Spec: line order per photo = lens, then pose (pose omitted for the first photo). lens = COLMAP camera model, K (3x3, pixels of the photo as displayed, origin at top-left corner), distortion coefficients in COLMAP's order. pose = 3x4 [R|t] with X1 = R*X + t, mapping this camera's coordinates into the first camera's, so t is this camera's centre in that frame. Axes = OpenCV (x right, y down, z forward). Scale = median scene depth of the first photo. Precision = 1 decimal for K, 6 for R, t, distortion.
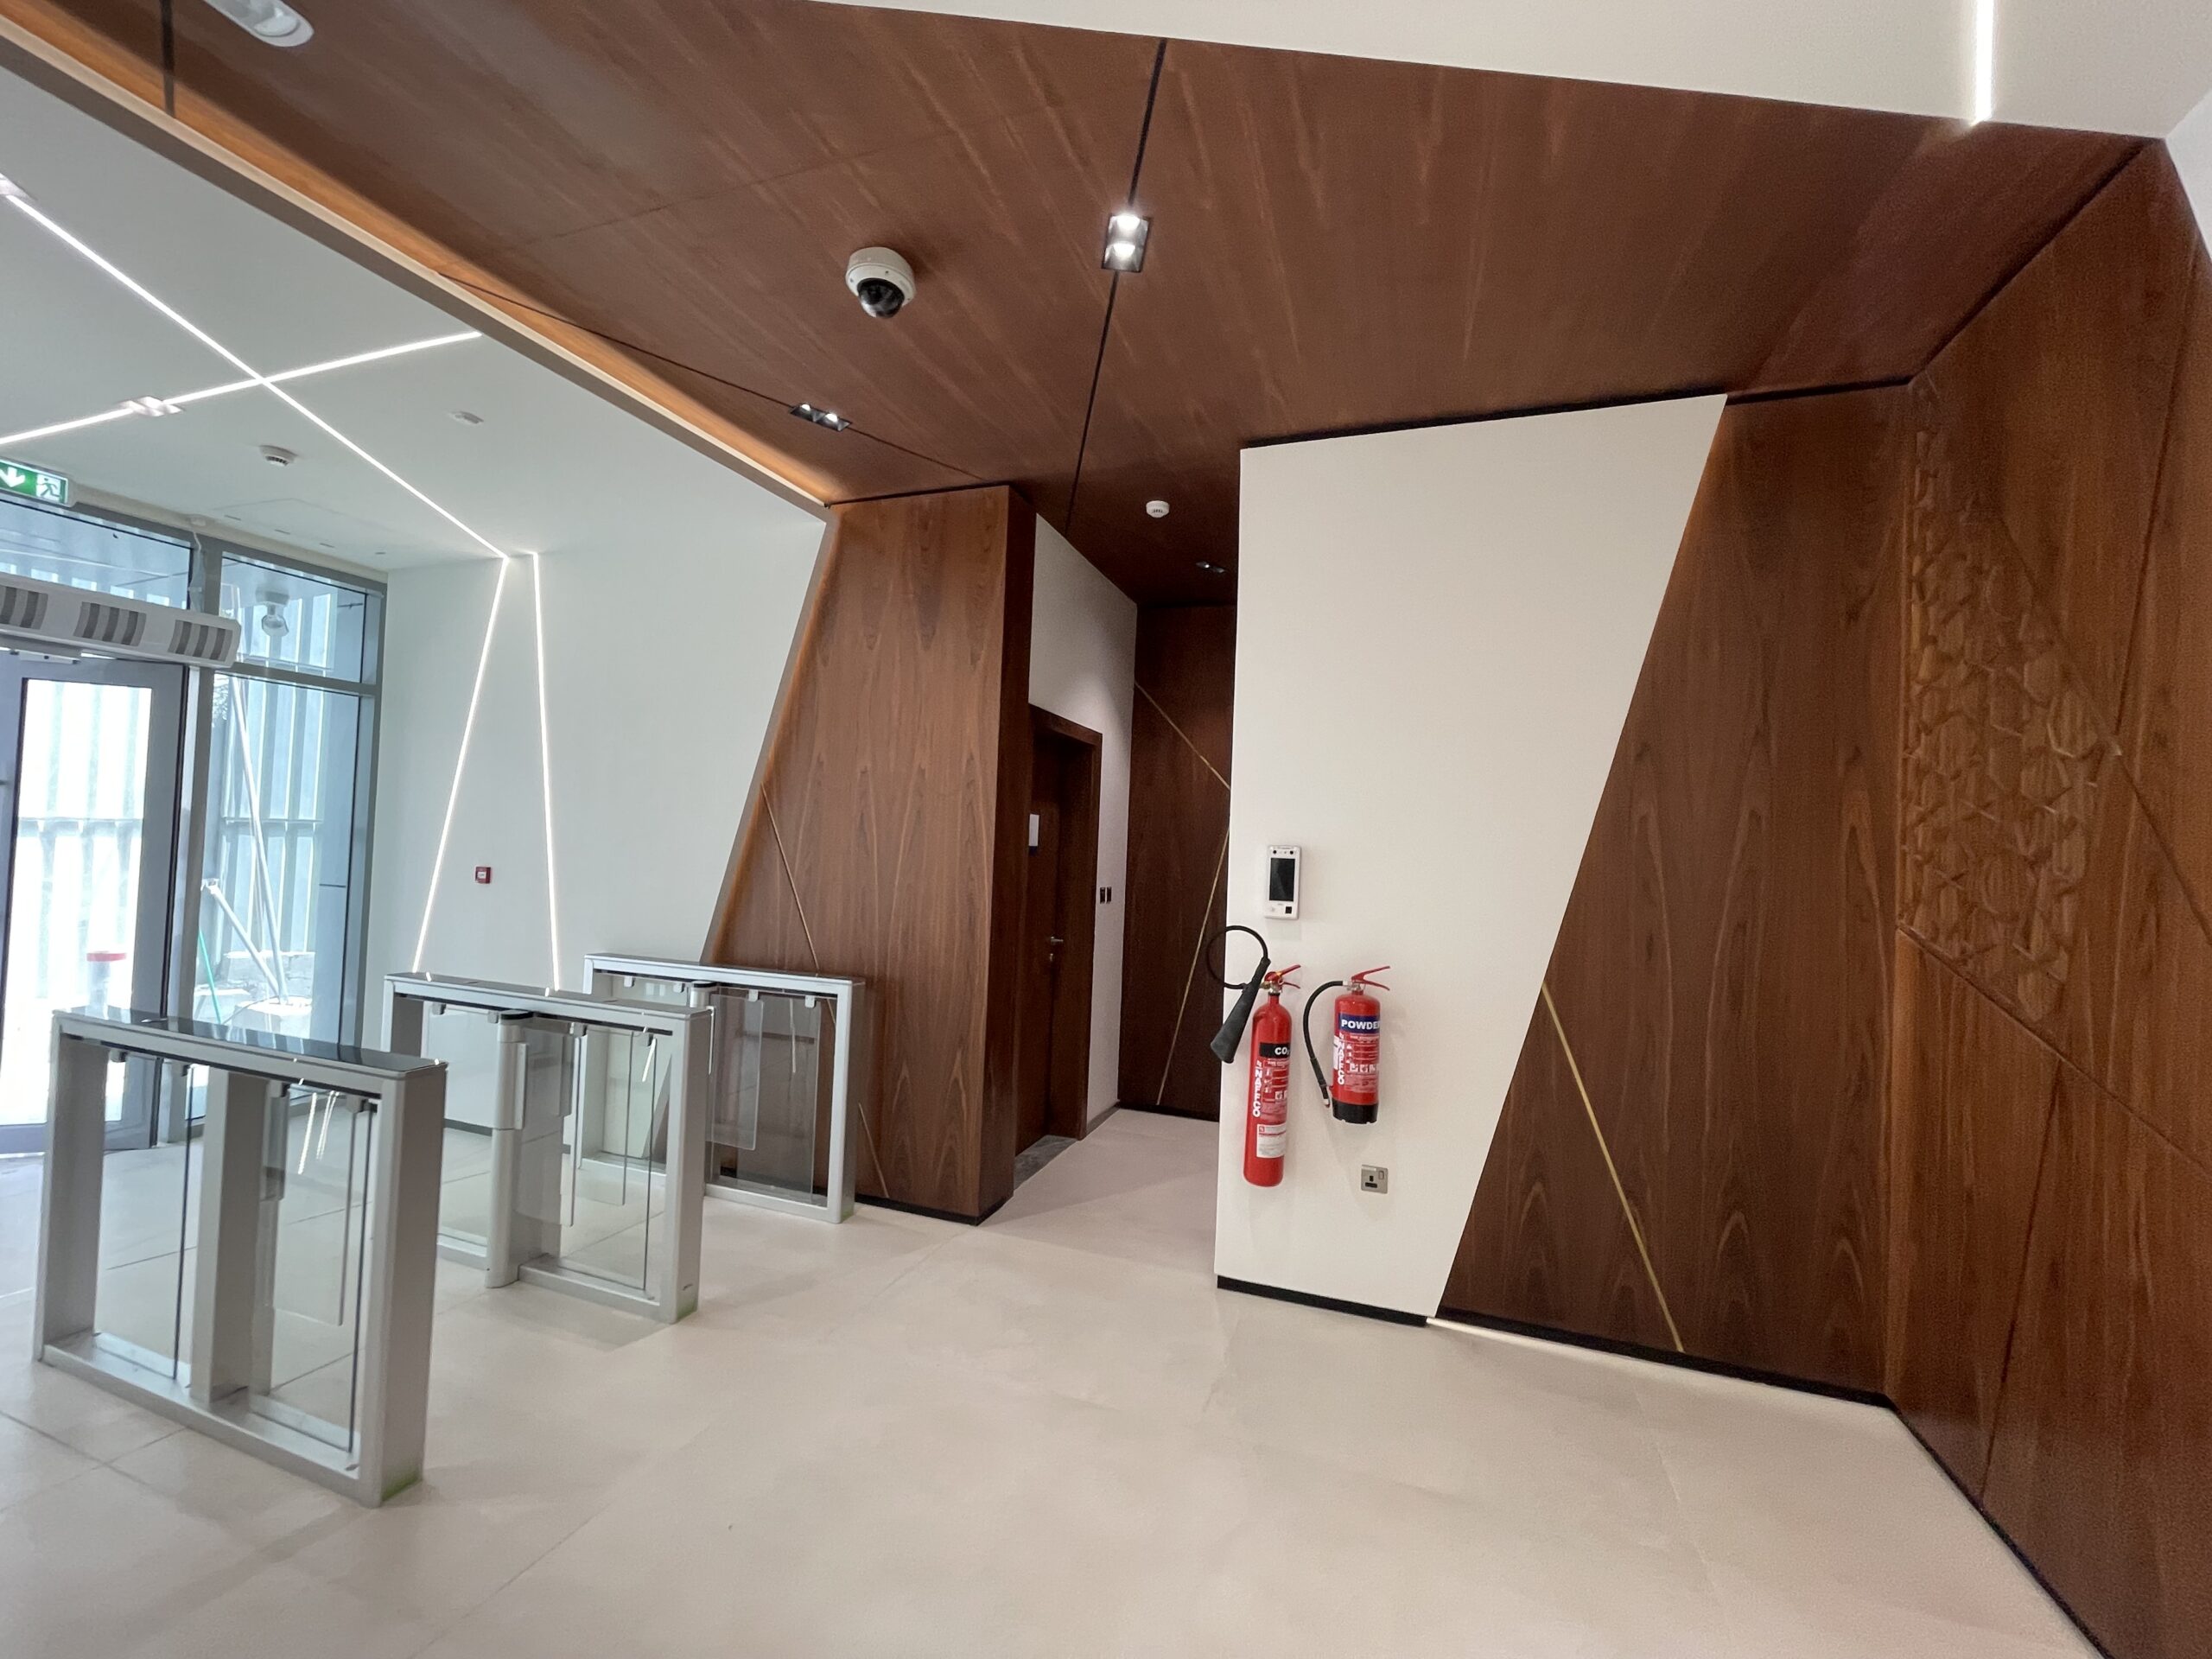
lens RADIAL K [[895.0, 0, 1107.3], [0, 895.0, 831.8], [0, 0, 1]] dist [-0.002138, 0.001055]
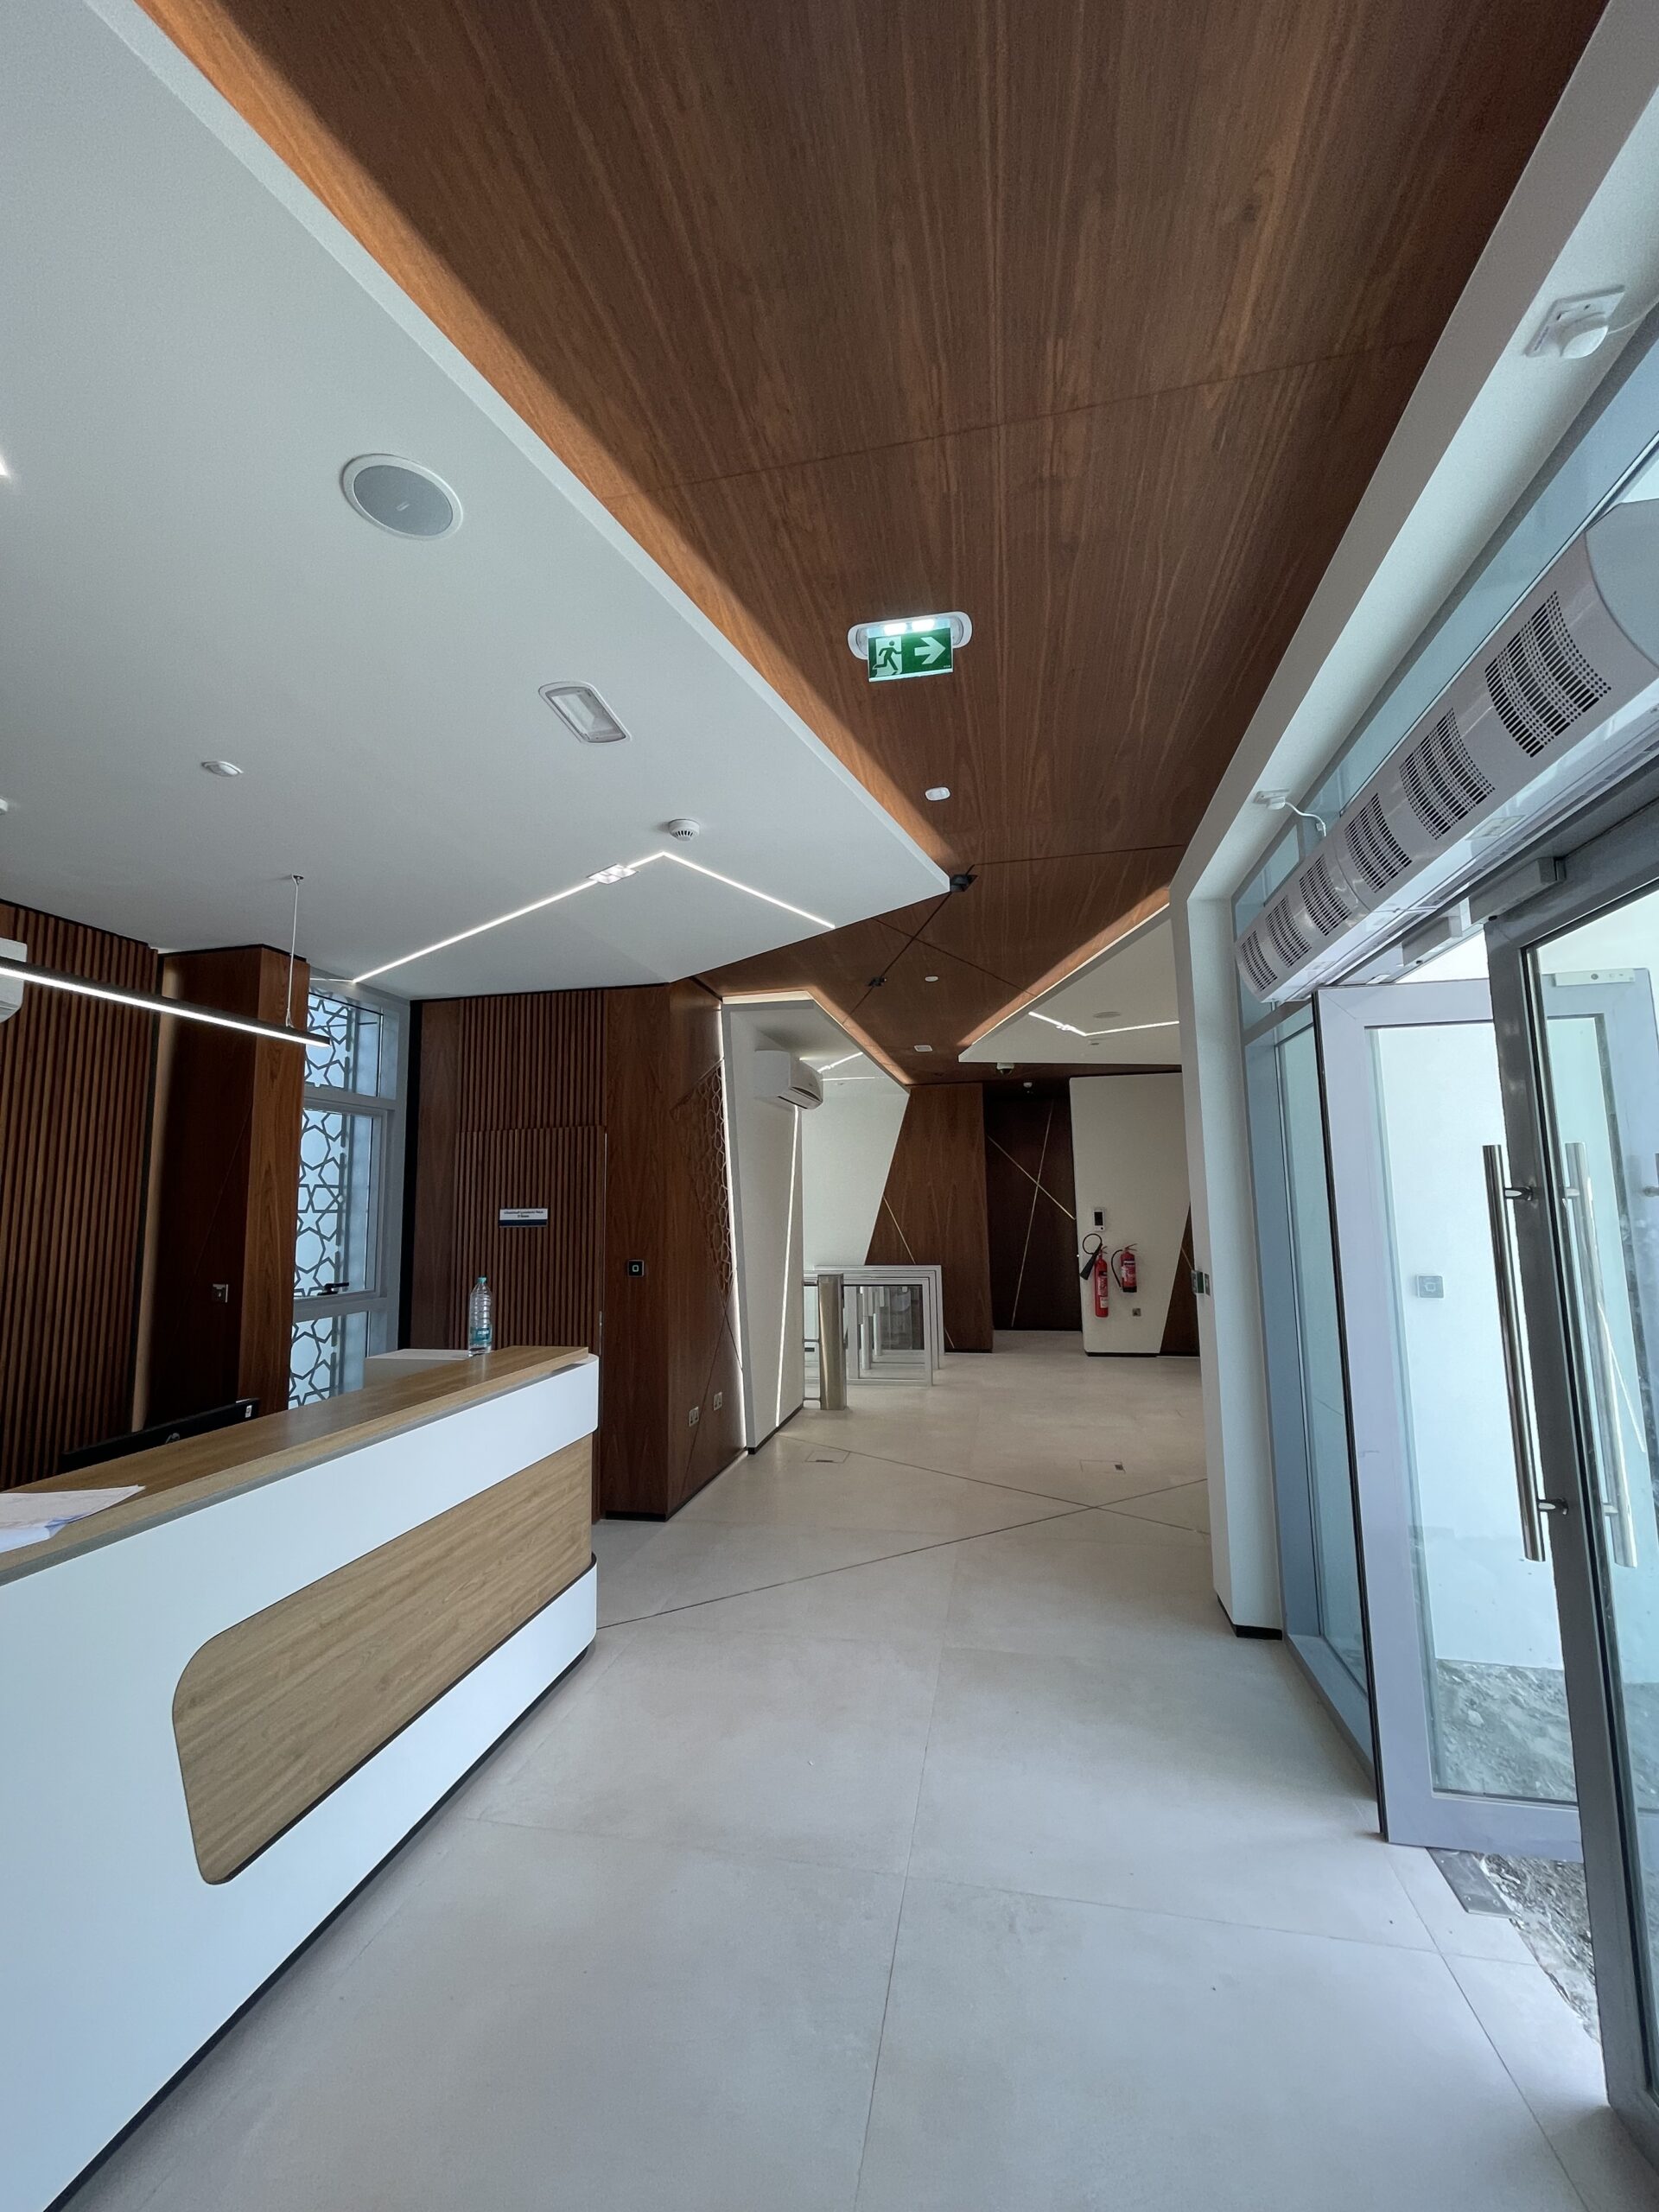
lens RADIAL K [[895.0, 0, 828.5], [0, 895.0, 1103.6], [0, 0, 1]] dist [-0.002138, 0.001055]
pose [[0.987929, -0.040127, 0.149619, -1.102961], [0.053167, 0.995030, -0.084199, -0.123834], [-0.145497, 0.091137, 0.985152, -1.834273]]
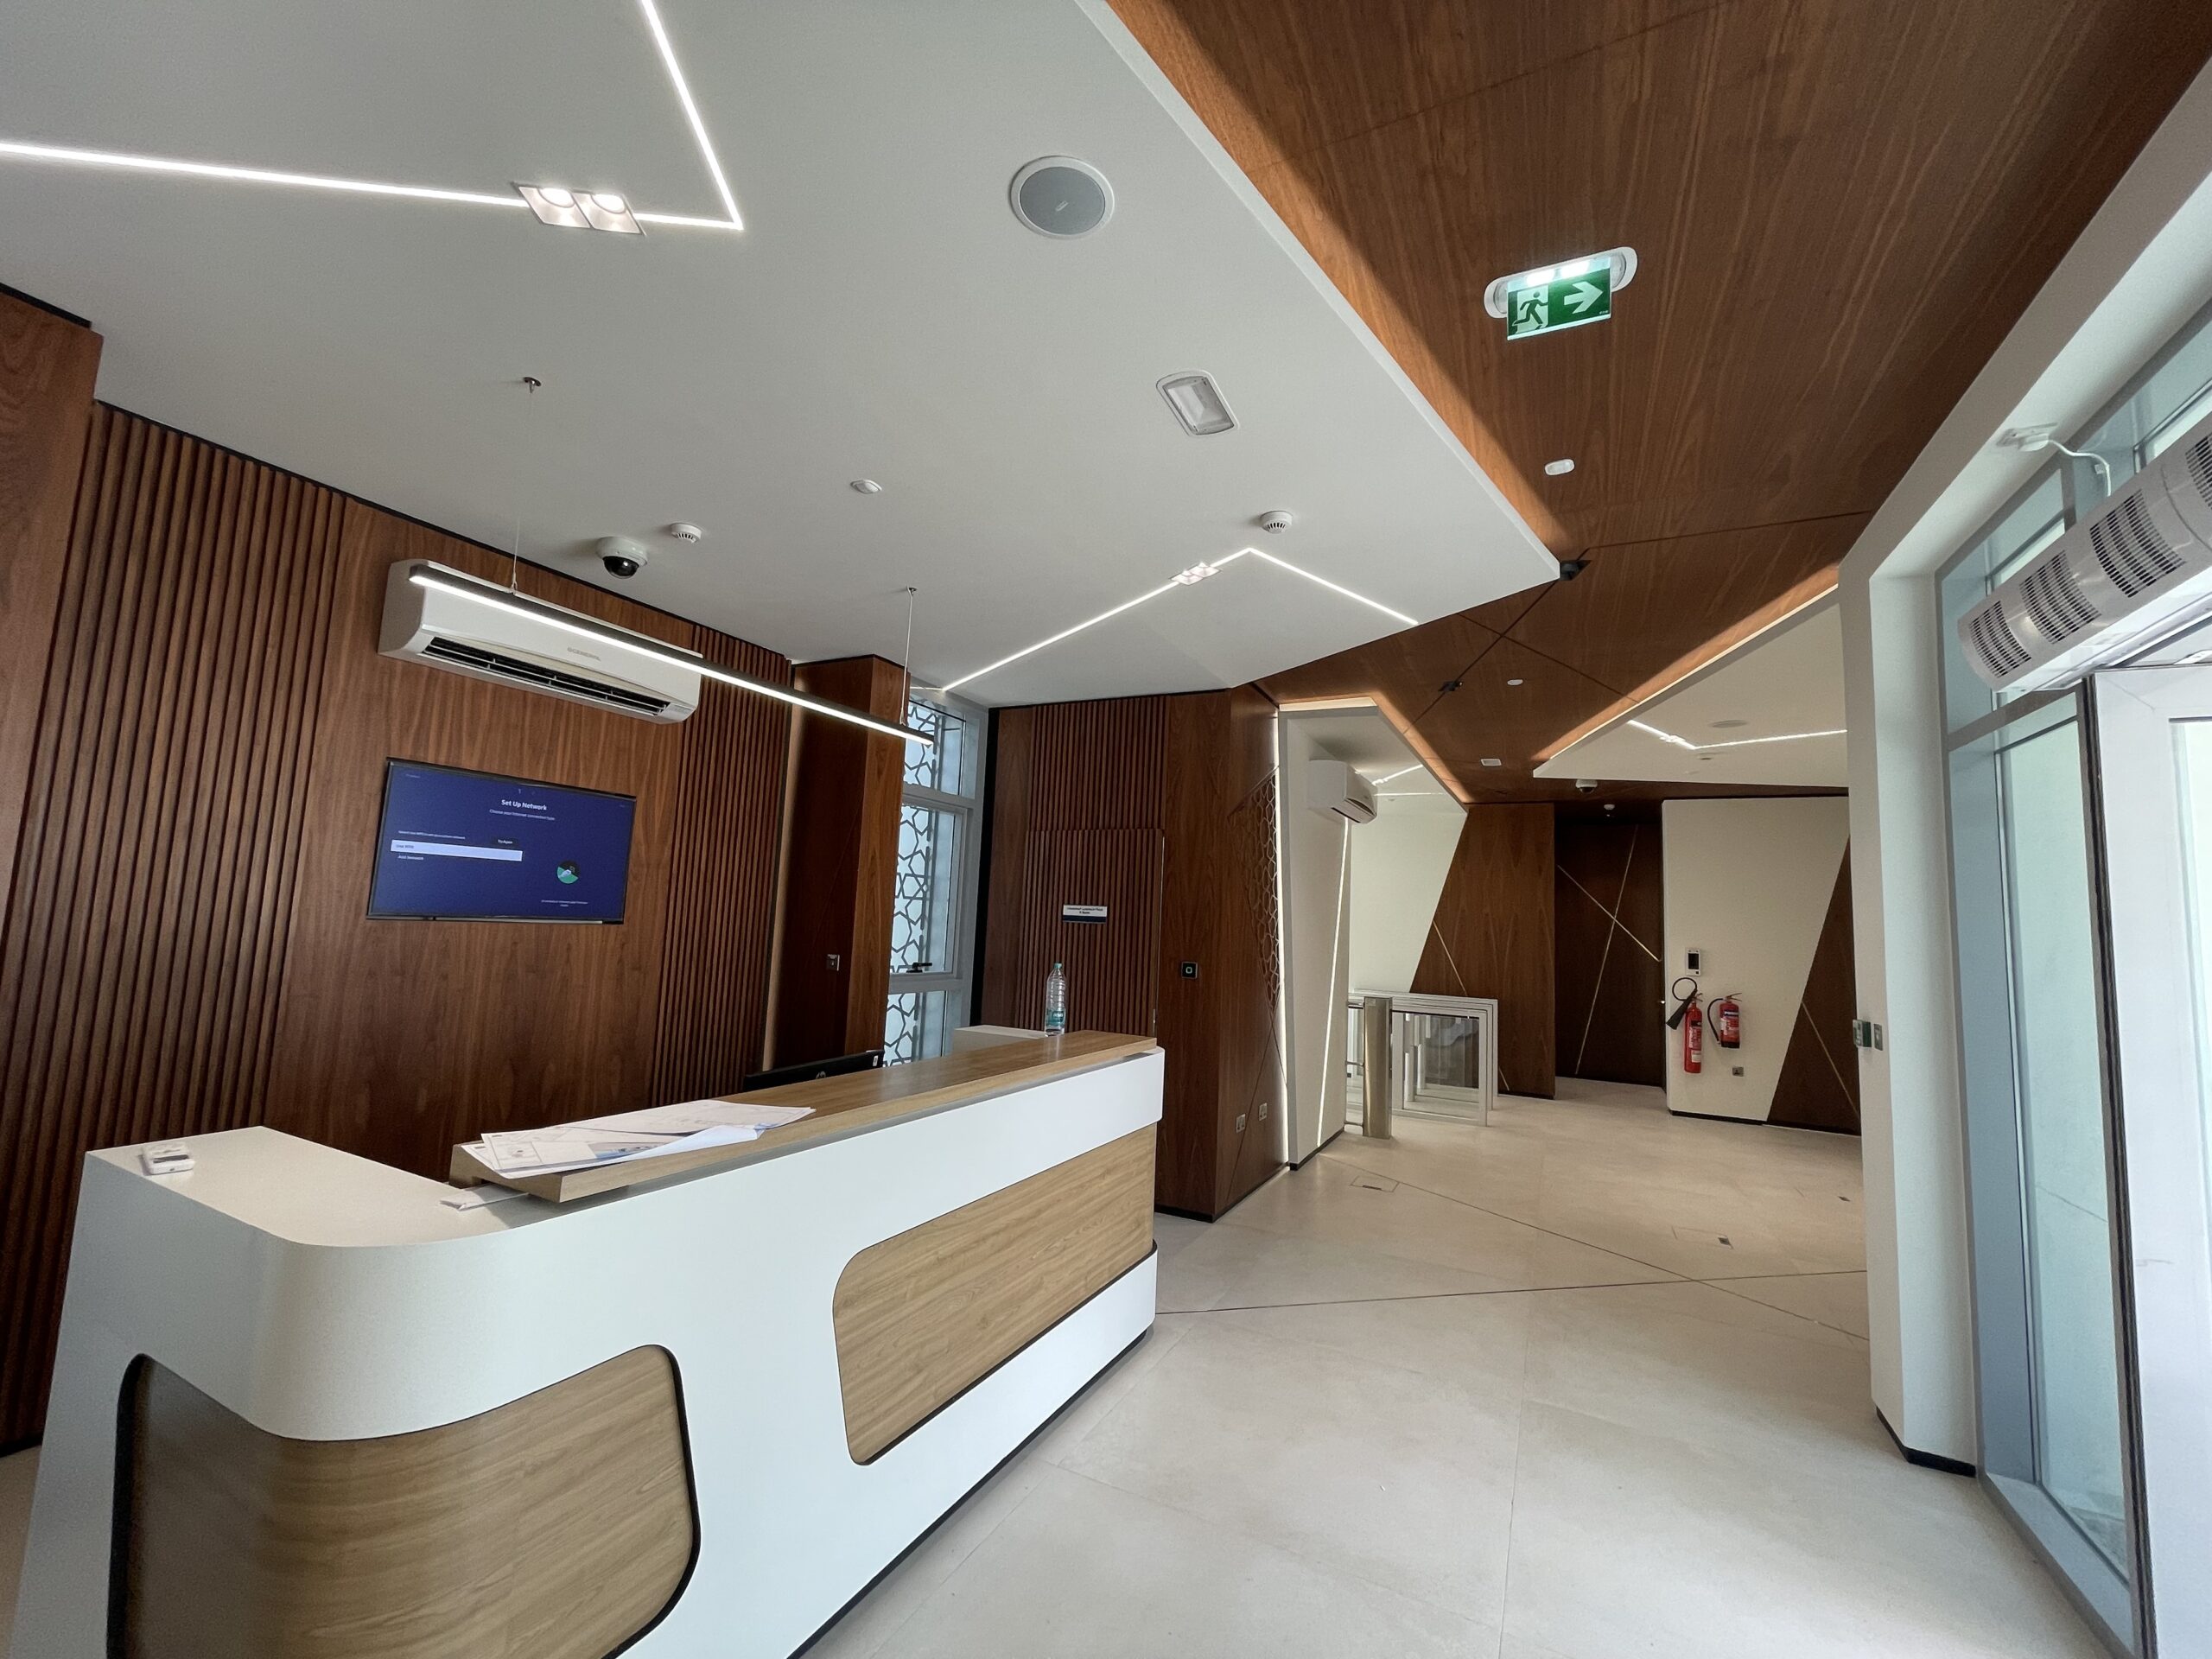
lens RADIAL K [[895.0, 0, 1105.5], [0, 895.0, 832.7], [0, 0, 1]] dist [-0.002138, 0.001055]
pose [[0.992251, -0.005572, -0.124125, -1.160039], [-0.004424, 0.996776, -0.080113, -0.103924], [0.124171, 0.080041, 0.989027, -1.823289]]
